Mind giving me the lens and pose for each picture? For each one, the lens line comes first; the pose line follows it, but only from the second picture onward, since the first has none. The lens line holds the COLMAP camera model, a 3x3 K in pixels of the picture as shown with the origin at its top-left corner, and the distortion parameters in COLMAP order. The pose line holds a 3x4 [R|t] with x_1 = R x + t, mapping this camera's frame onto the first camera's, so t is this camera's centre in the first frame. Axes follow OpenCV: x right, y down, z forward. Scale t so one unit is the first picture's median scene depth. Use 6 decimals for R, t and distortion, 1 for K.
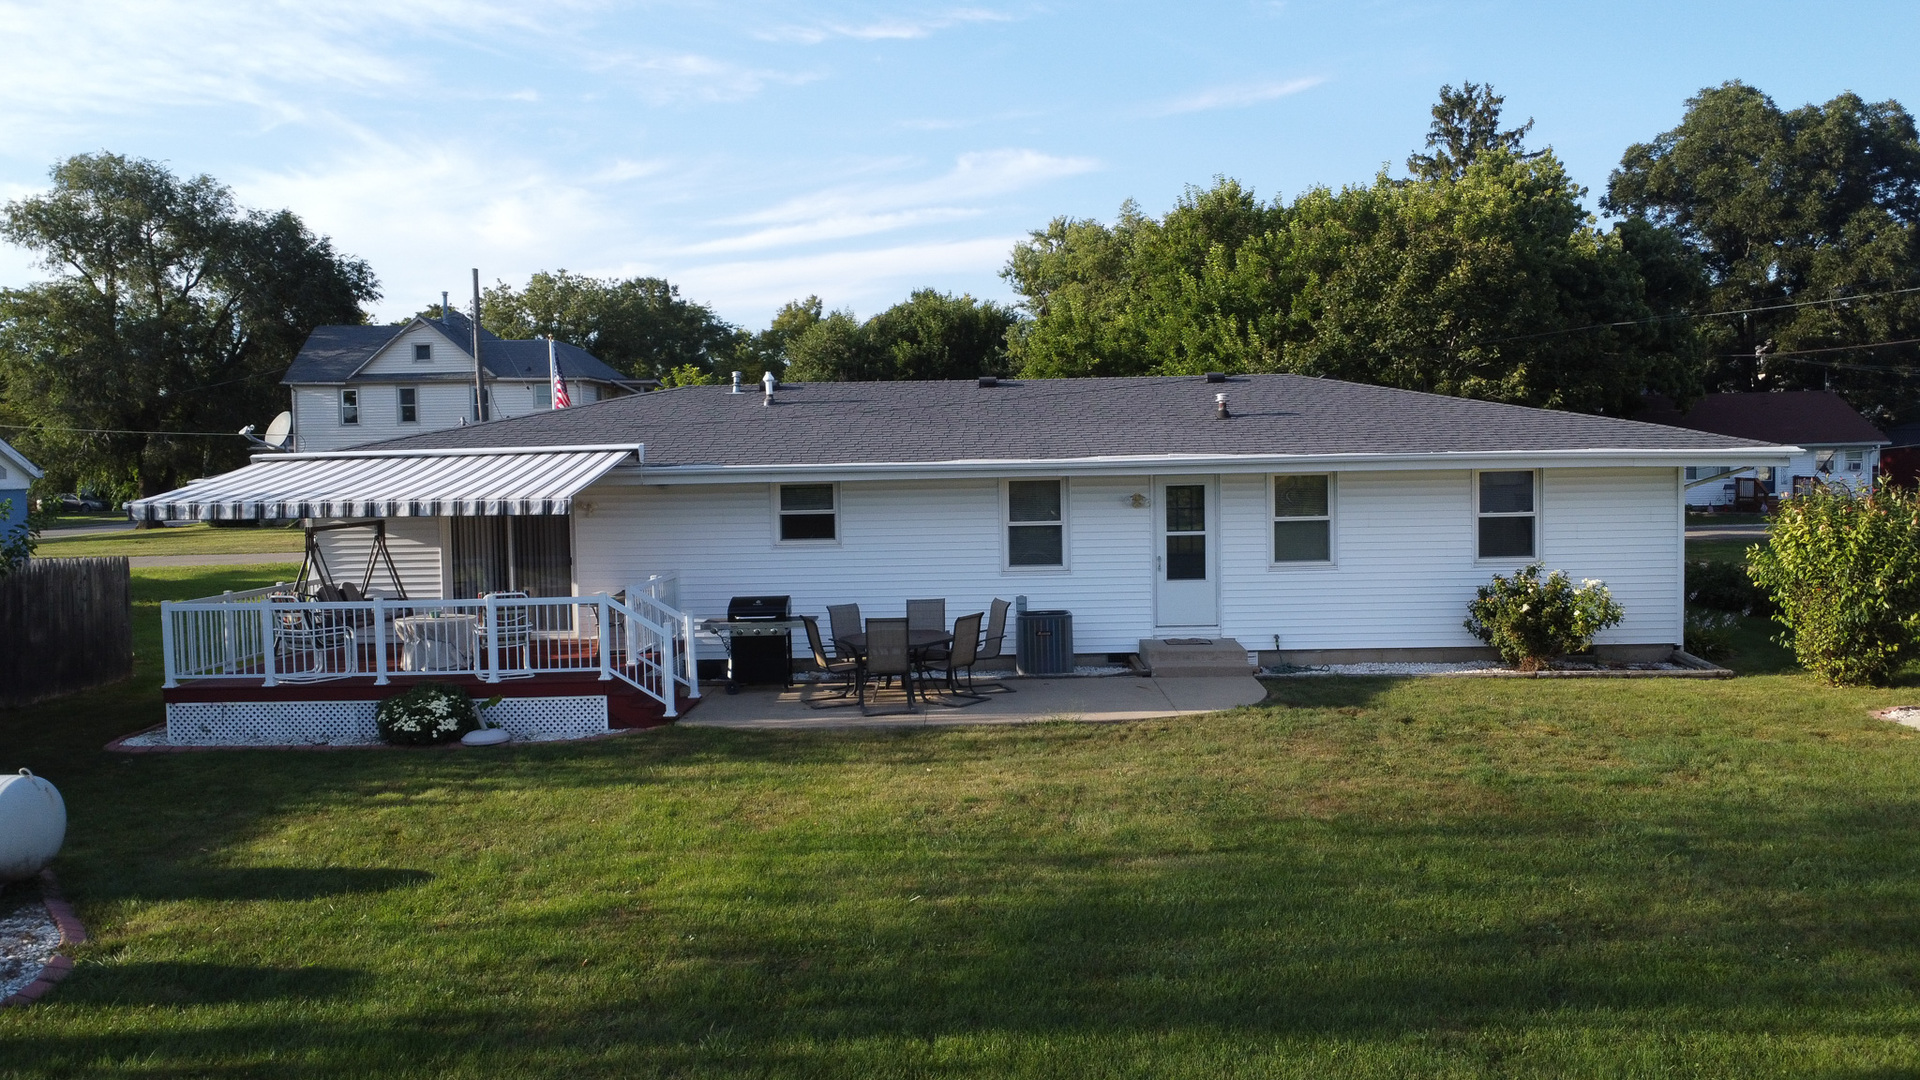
lens RADIAL K [[1422.3, 0, 960.0], [0, 1422.3, 540.0], [0, 0, 1]] dist [0.000181, -0.007631]
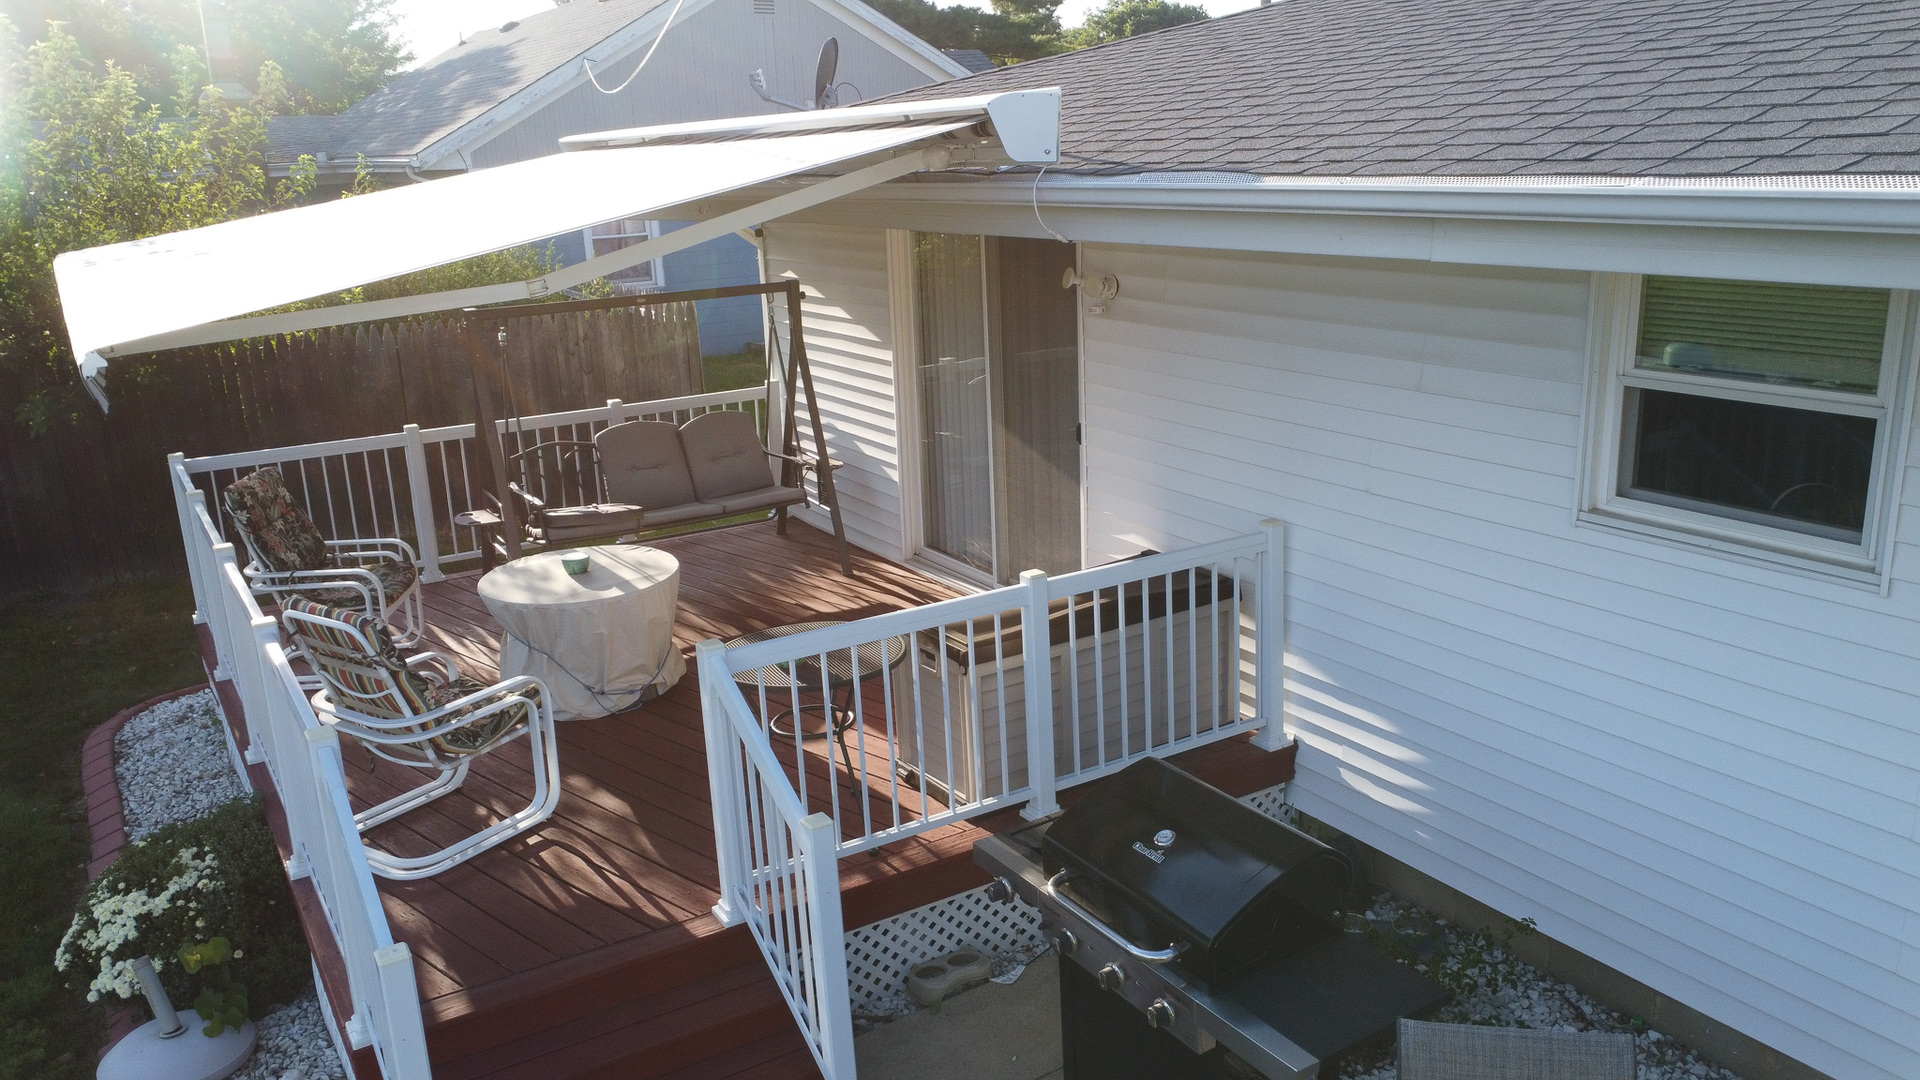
lens RADIAL K [[1421.1, 0, 967.8], [0, 1421.1, 533.6], [0, 0, 1]] dist [0.002547, -0.001014]
pose [[0.553035, 0.220630, -0.803415, 0.004762], [-0.018107, 0.967255, 0.253159, -0.051143], [0.832961, -0.125459, 0.538921, 0.789933]]
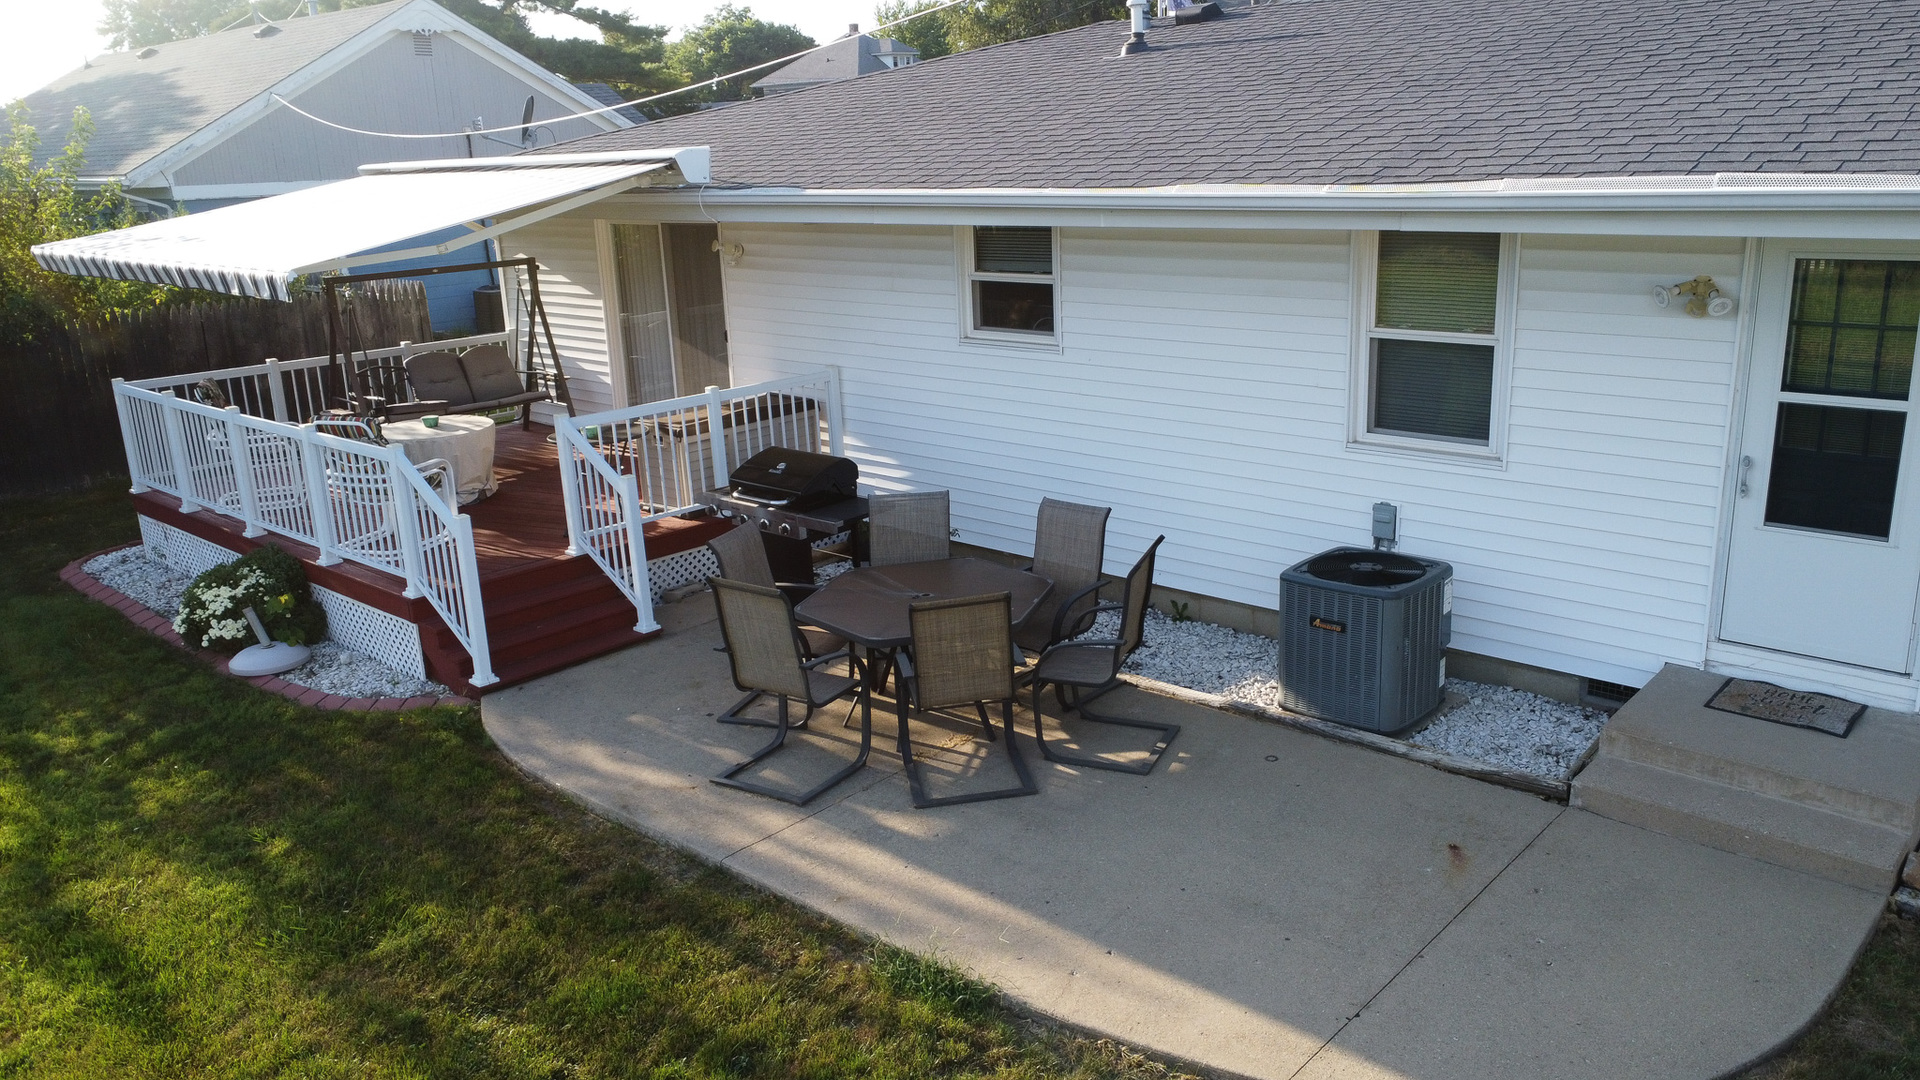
lens RADIAL K [[1421.1, 0, 967.8], [0, 1421.1, 533.6], [0, 0, 1]] dist [0.002547, -0.001014]
pose [[0.753077, 0.168610, -0.635960, 0.223403], [-0.013581, 0.970382, 0.241192, -0.053602], [0.657792, -0.172999, 0.733063, 0.602541]]
